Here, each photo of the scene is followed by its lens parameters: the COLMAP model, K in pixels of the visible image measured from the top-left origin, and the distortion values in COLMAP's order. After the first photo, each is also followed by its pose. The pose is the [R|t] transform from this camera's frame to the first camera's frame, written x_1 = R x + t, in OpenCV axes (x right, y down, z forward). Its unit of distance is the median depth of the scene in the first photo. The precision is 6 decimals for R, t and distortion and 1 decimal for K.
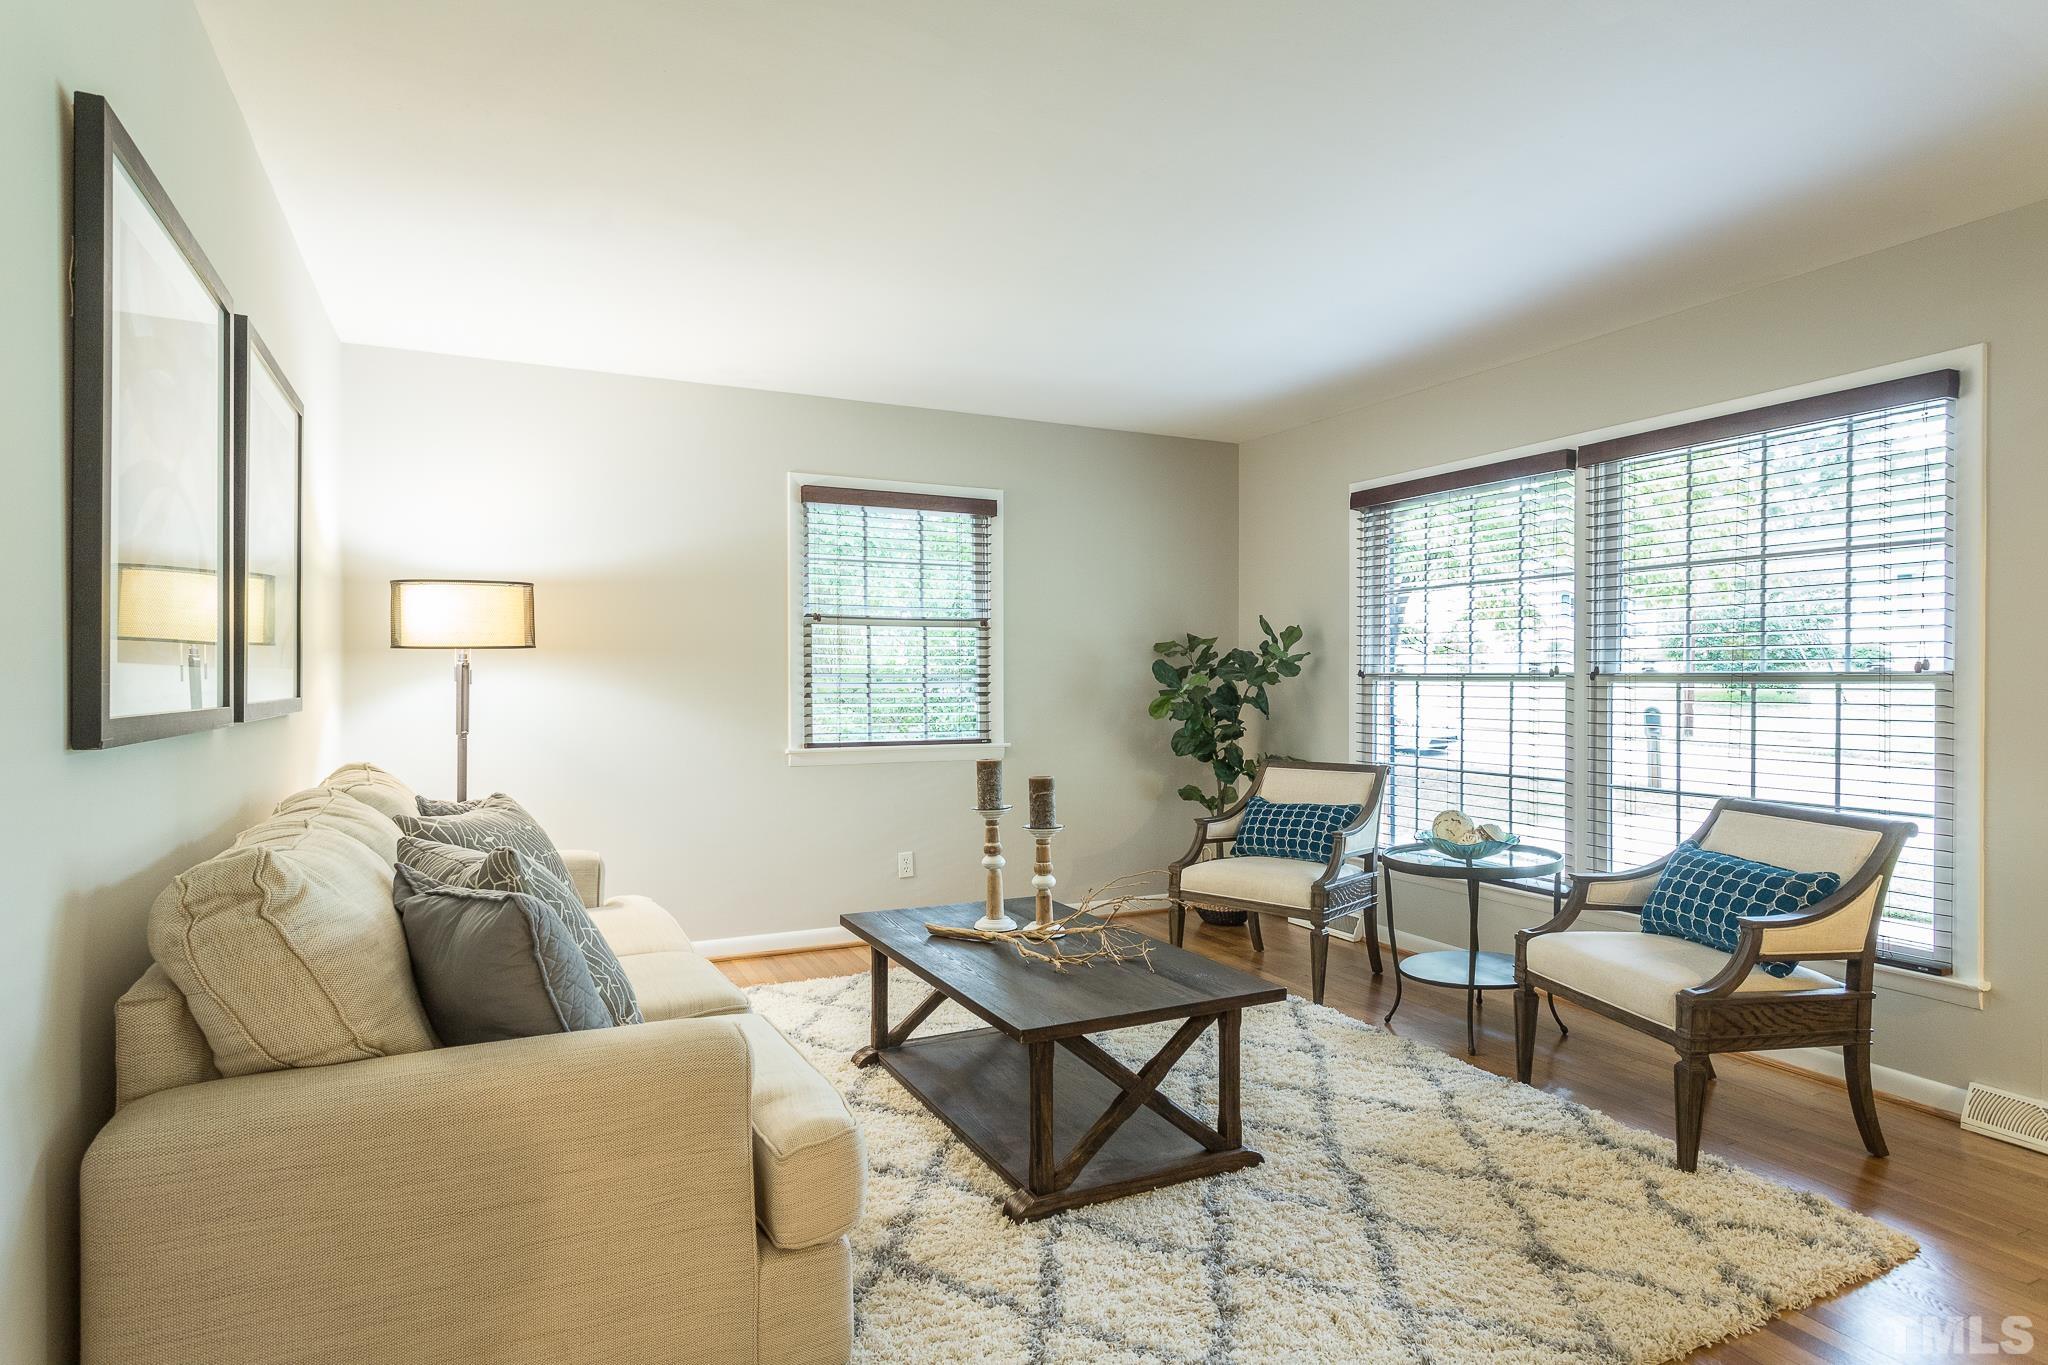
lens RADIAL K [[1100.3, 0, 1021.5], [0, 1100.3, 728.5], [0, 0, 1]] dist [-0.001246, 0.000067]
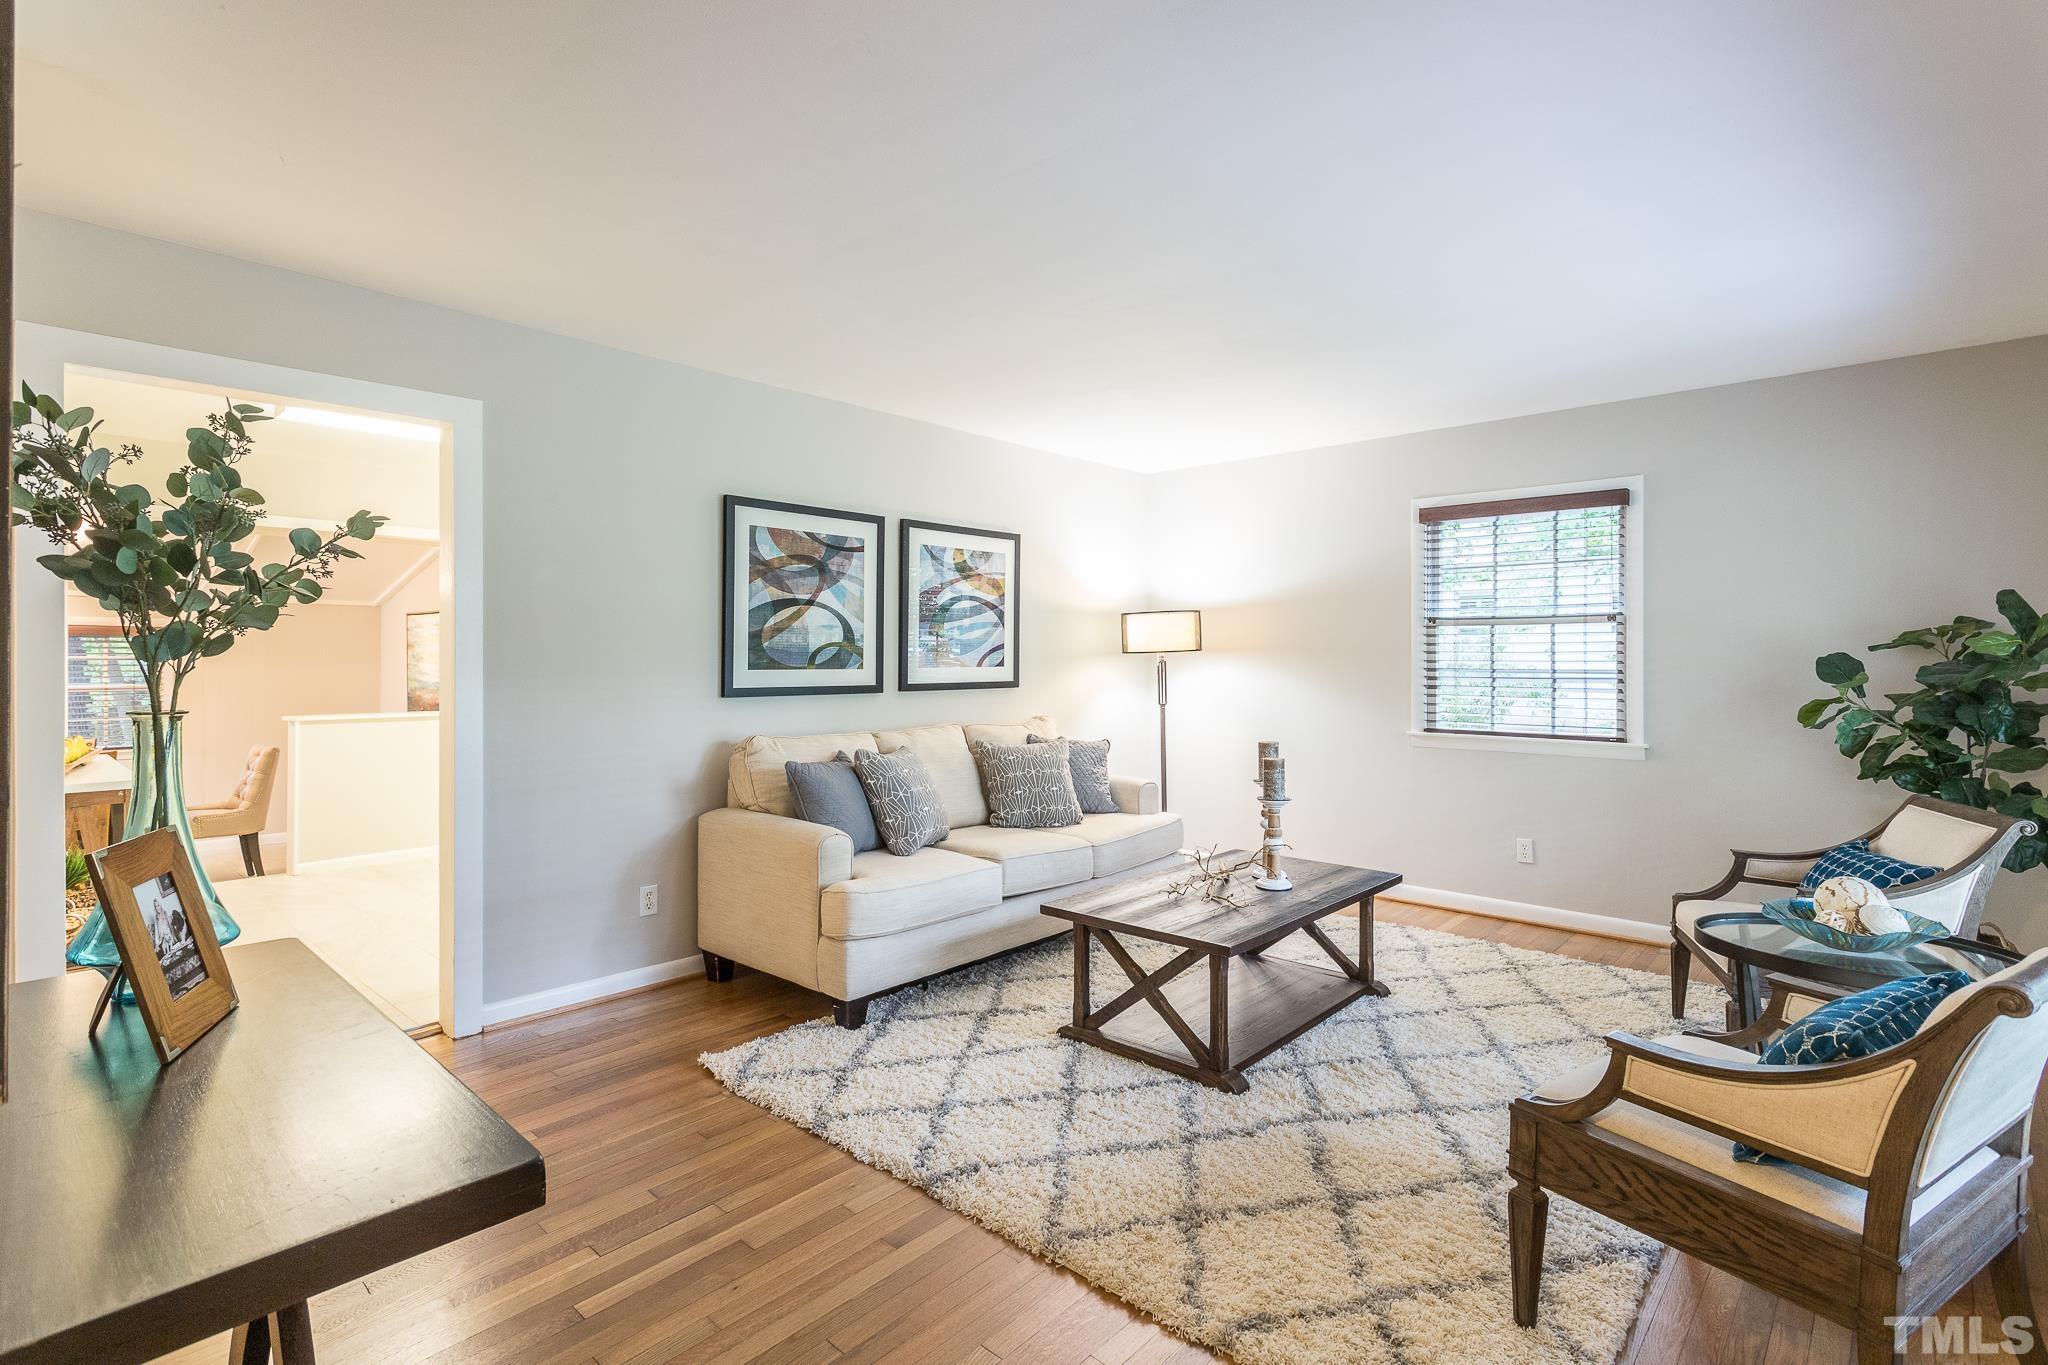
lens RADIAL K [[980.2, 0, 1024.0], [0, 980.2, 682.5], [0, 0, 1]] dist [0.000389, -0.000070]
pose [[0.363779, 0.025734, -0.931130, 0.781693], [-0.044007, 0.998977, 0.010416, -0.034084], [0.930445, 0.037187, 0.364539, 0.275385]]
